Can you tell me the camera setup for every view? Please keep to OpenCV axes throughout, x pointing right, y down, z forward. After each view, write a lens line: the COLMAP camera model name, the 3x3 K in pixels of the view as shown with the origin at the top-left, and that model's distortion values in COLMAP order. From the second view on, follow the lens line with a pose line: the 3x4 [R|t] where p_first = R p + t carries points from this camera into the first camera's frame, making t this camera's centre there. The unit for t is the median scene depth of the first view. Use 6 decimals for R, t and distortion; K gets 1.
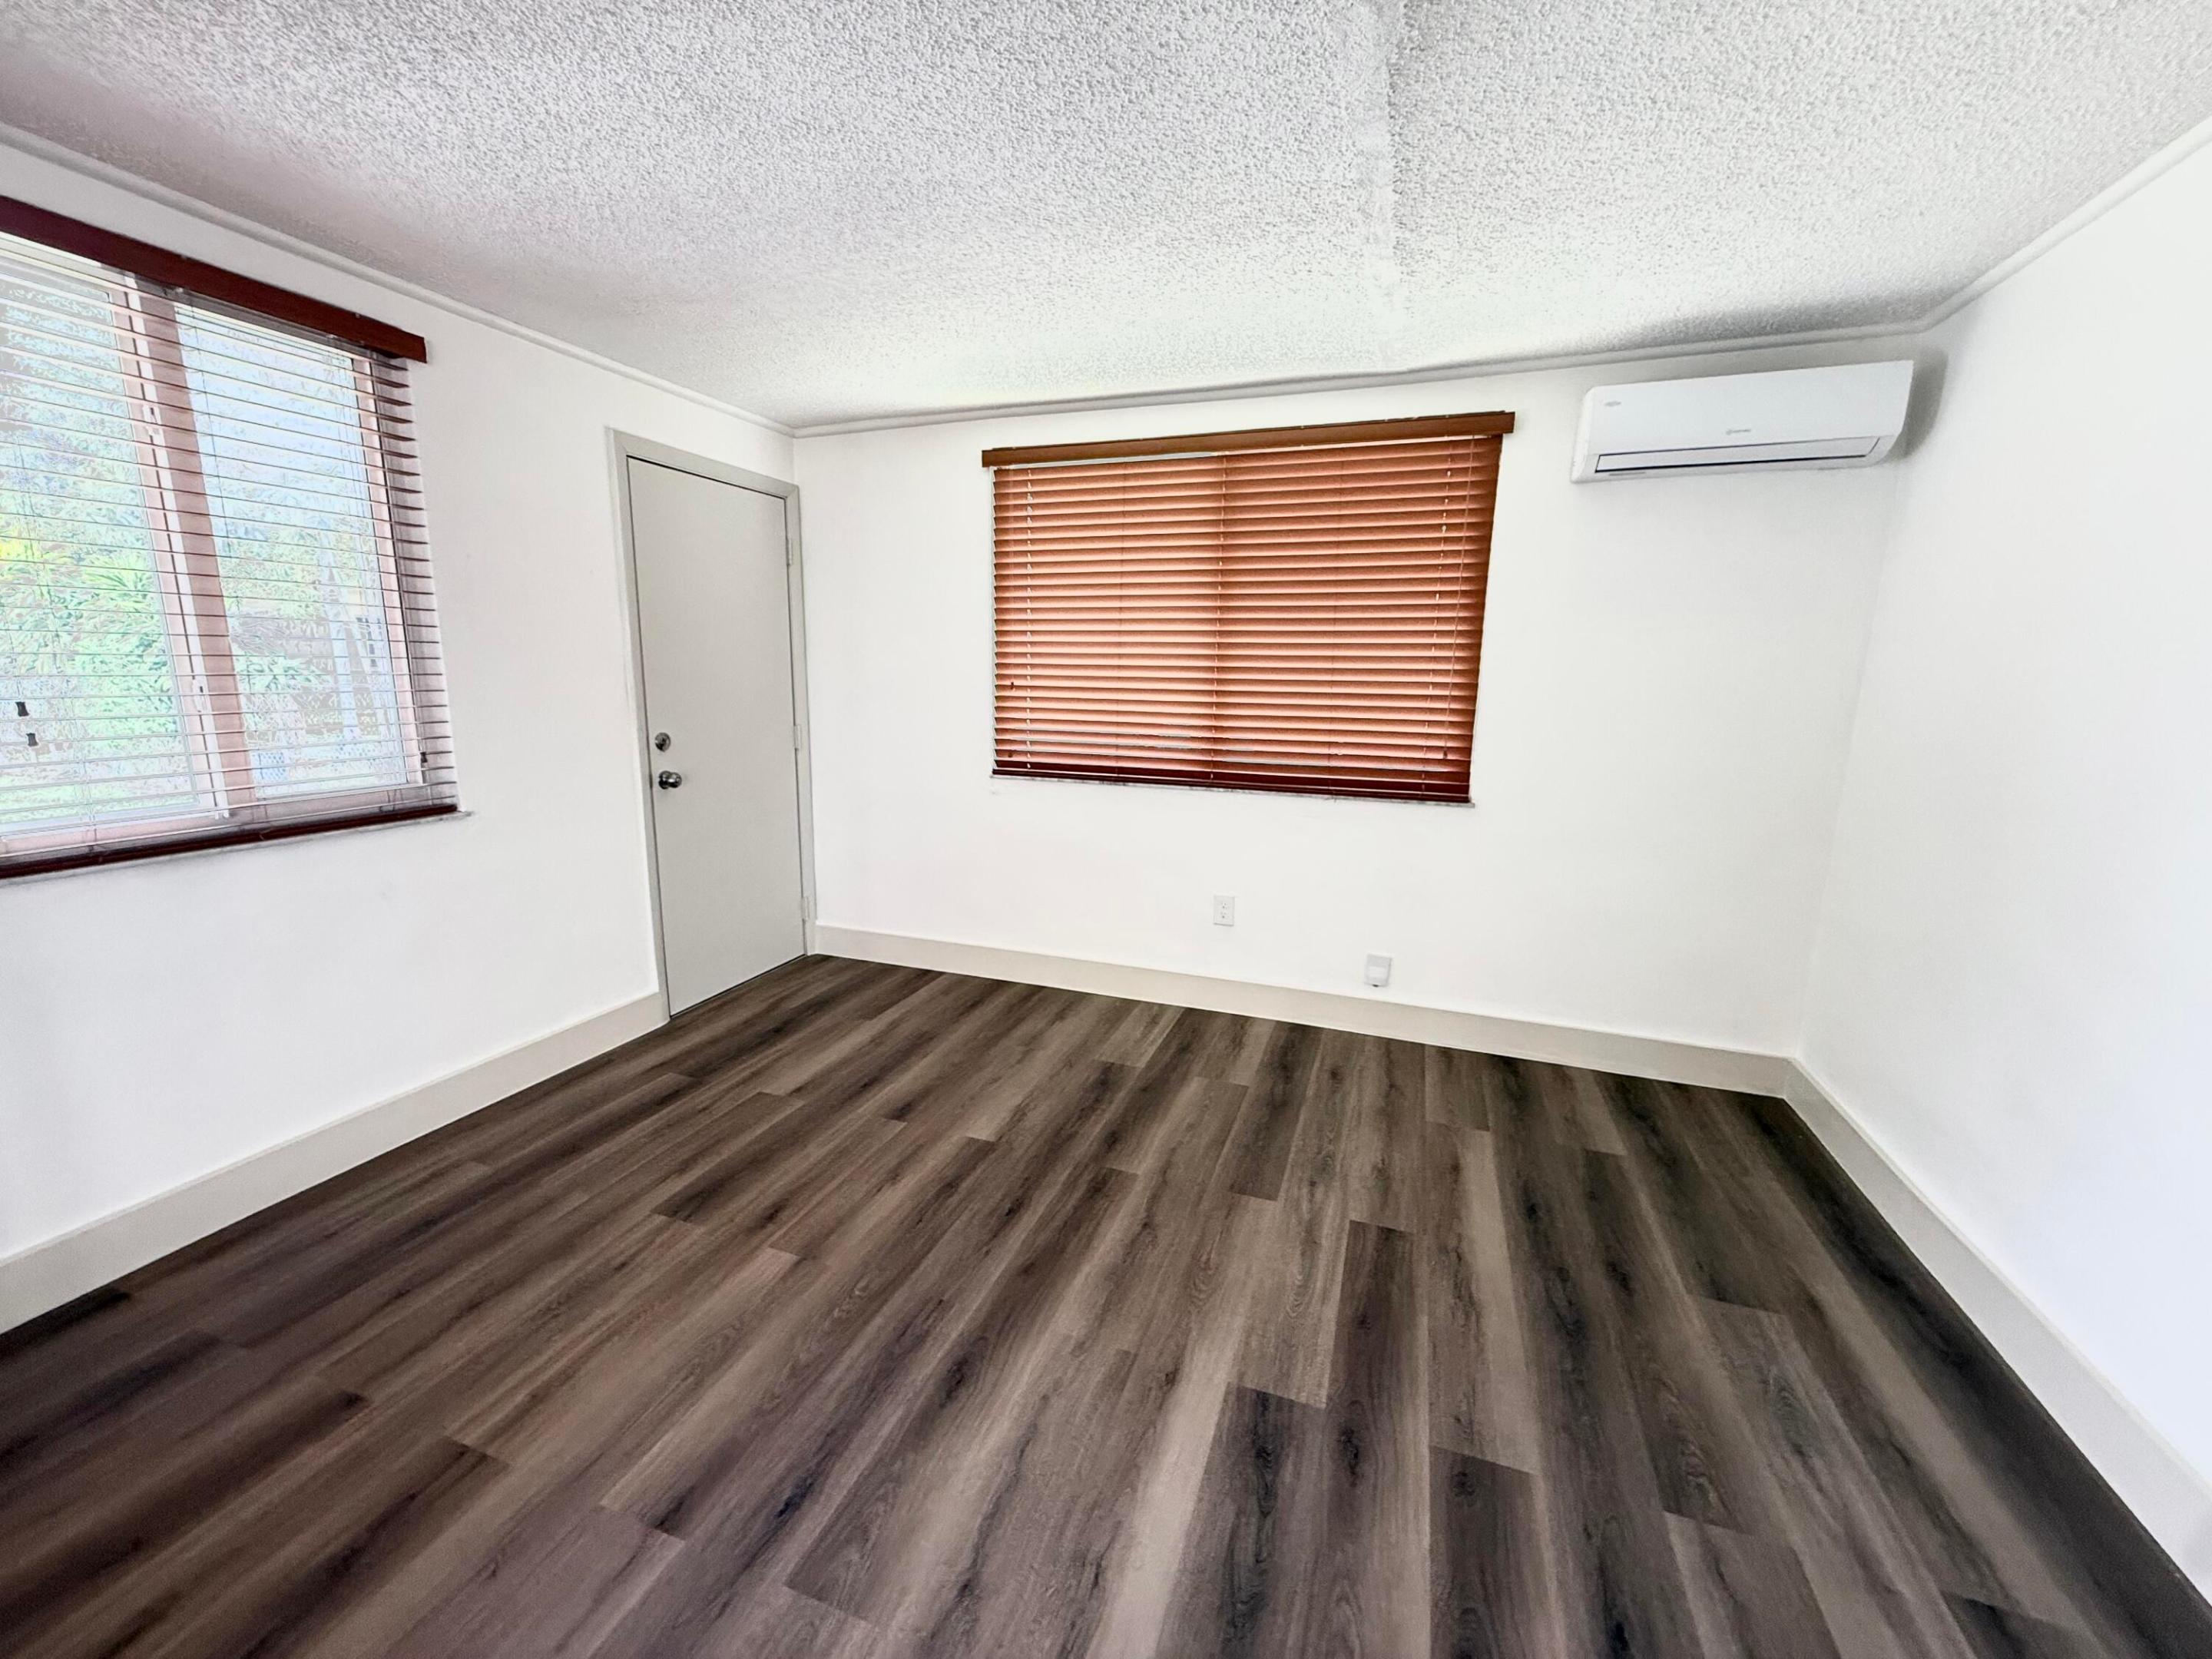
lens RADIAL K [[897.1, 0, 1106.0], [0, 897.1, 829.5], [0, 0, 1]] dist [0.001057, -0.000703]
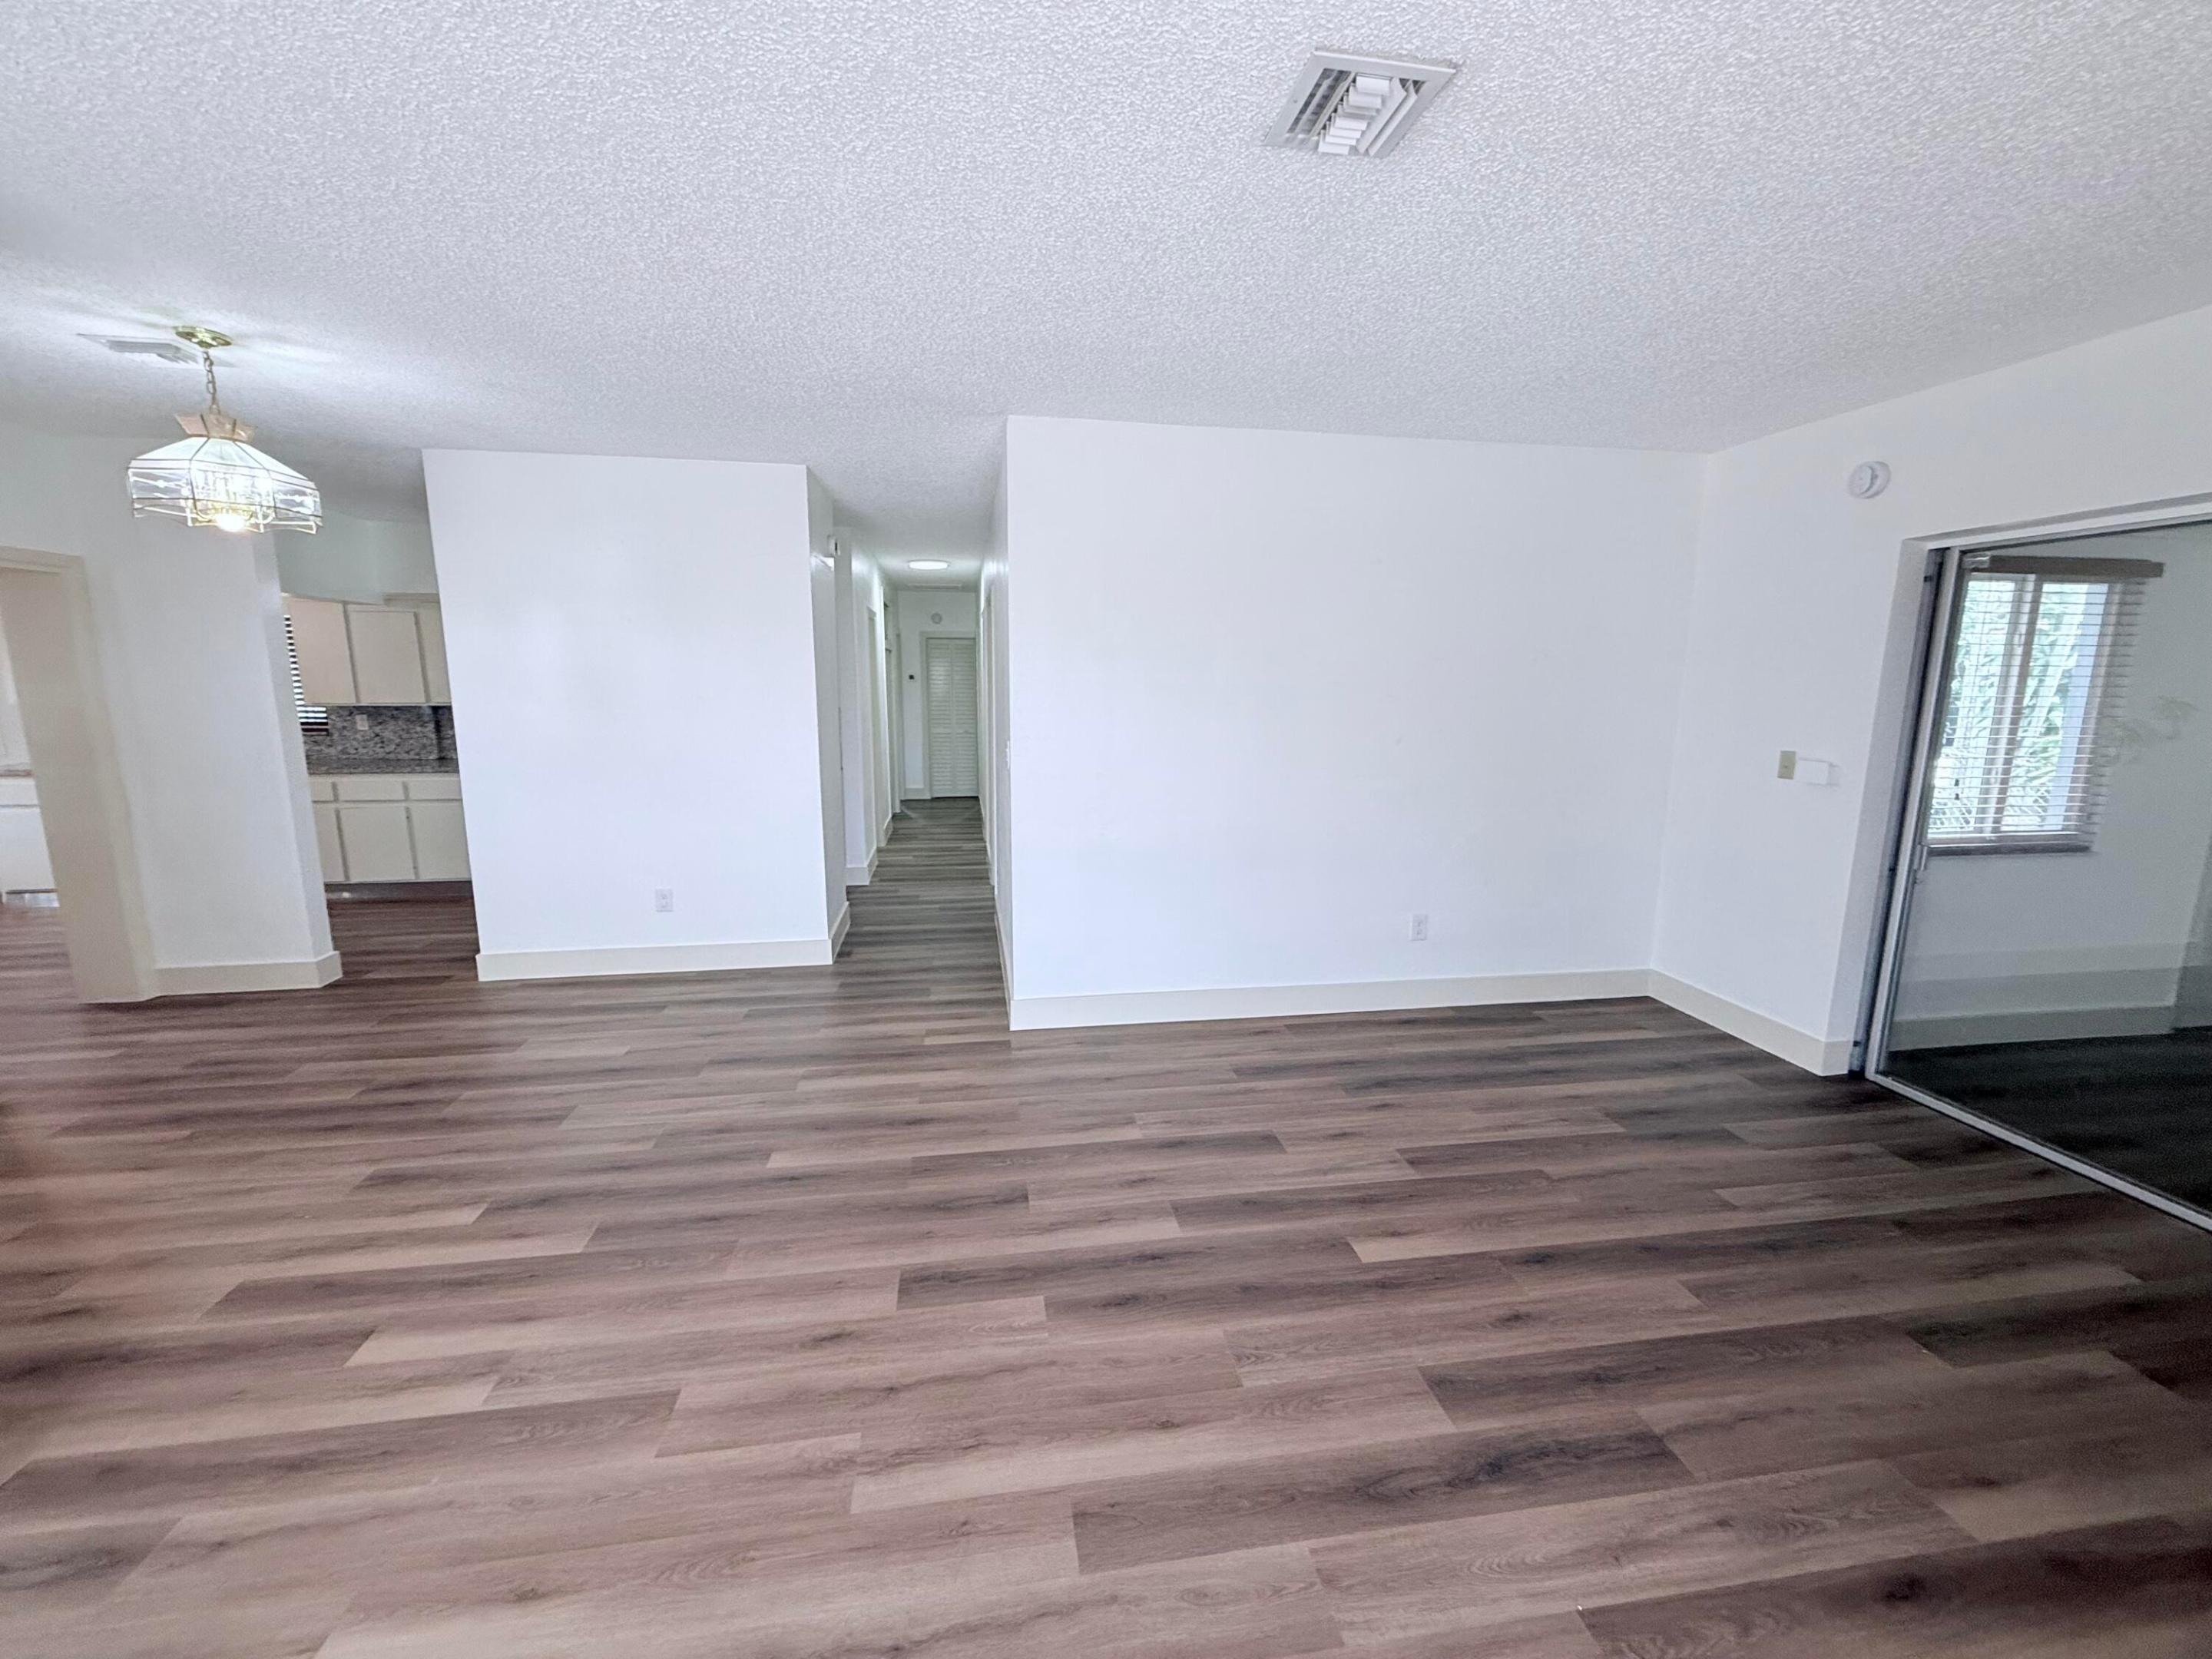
lens RADIAL K [[897.1, 0, 1106.0], [0, 897.1, 829.5], [0, 0, 1]] dist [0.001057, -0.000703]
pose [[0.470890, 0.133481, -0.872035, -0.146999], [-0.156413, 0.985459, 0.066381, 0.094003], [0.868215, 0.105139, 0.484921, -1.108594]]
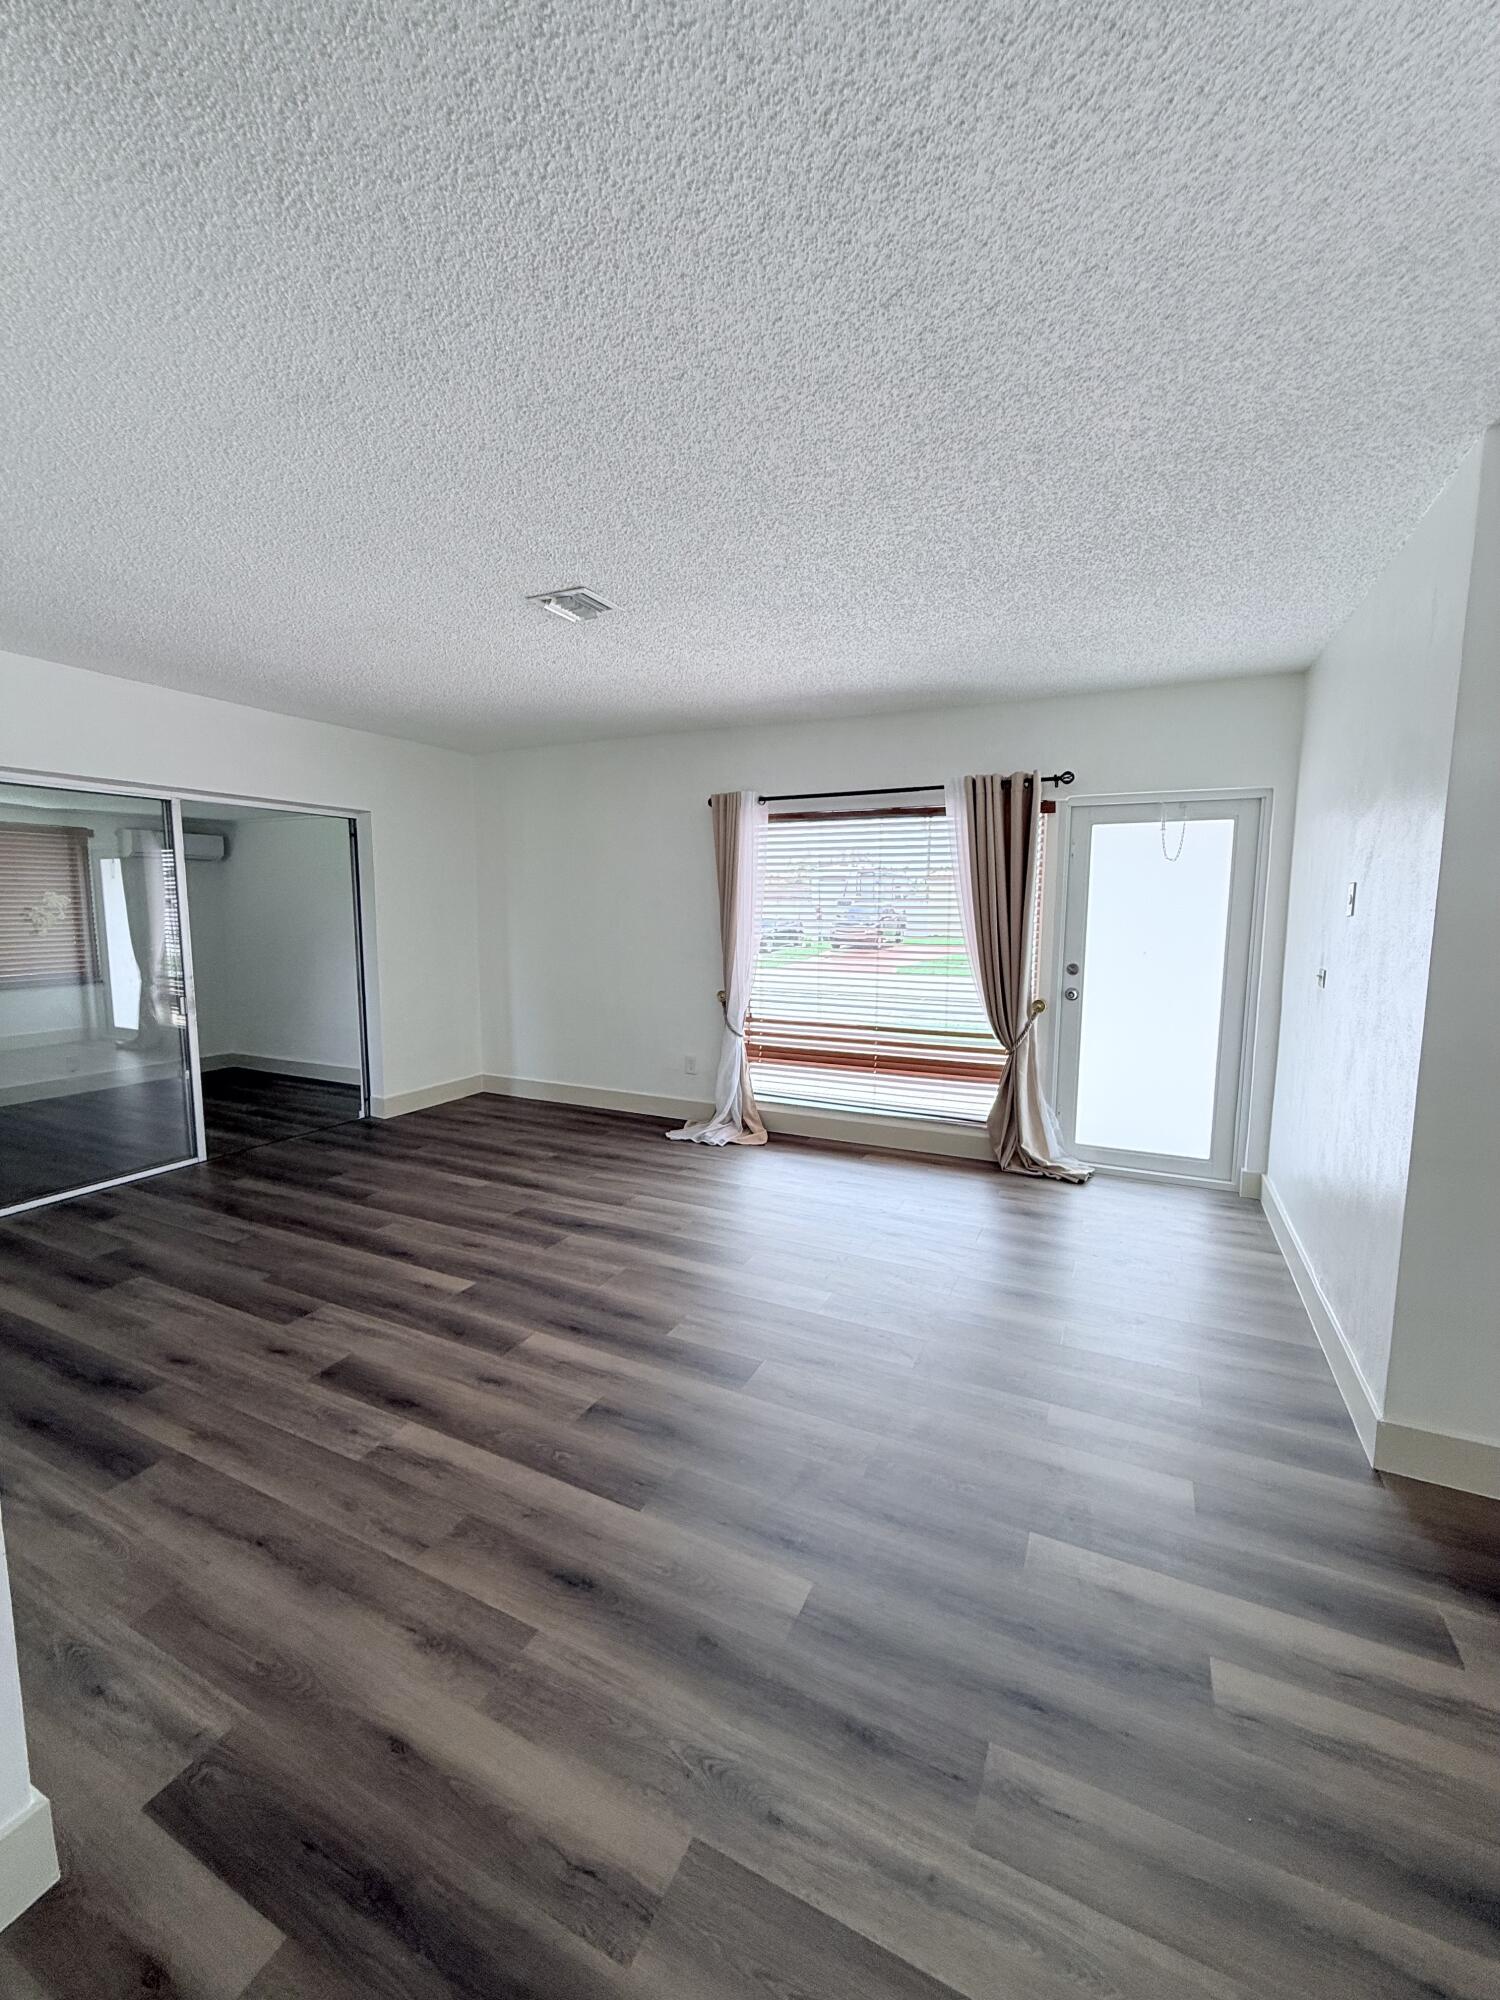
lens RADIAL K [[811.1, 0, 750.0], [0, 811.1, 1000.0], [0, 0, 1]] dist [0.001057, -0.000703]
pose [[0.110414, -0.133550, 0.984872, -1.624204], [0.175489, 0.977982, 0.112941, 0.078824], [-0.978270, 0.160364, 0.131420, -1.021821]]
